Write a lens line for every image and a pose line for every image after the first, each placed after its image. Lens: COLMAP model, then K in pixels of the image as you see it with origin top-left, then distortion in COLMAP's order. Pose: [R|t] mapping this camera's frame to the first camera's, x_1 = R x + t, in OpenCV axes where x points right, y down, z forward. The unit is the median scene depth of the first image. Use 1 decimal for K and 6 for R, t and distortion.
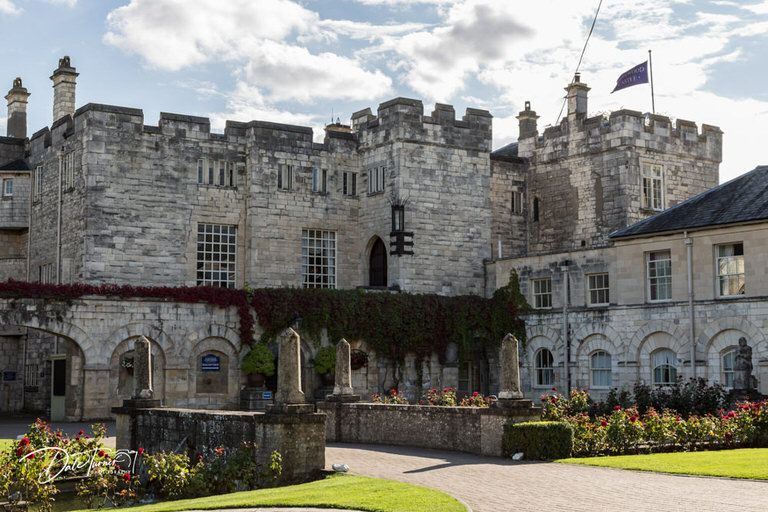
lens RADIAL K [[1084.9, 0, 383.2], [0, 1084.9, 205.8], [0, 0, 1]] dist [0.011717, 0.004042]
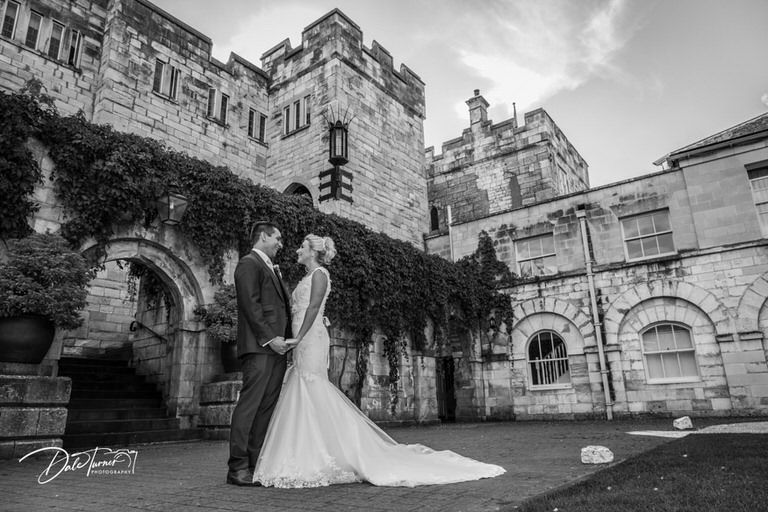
lens RADIAL K [[499.9, 0, 384.0], [0, 499.9, 256.0], [0, 0, 1]] dist [0.000500, 0.002461]
pose [[0.946231, 0.069442, 0.315951, -0.052999], [-0.018312, 0.986620, -0.162004, 0.130125], [-0.322973, 0.147508, 0.934842, 0.684901]]
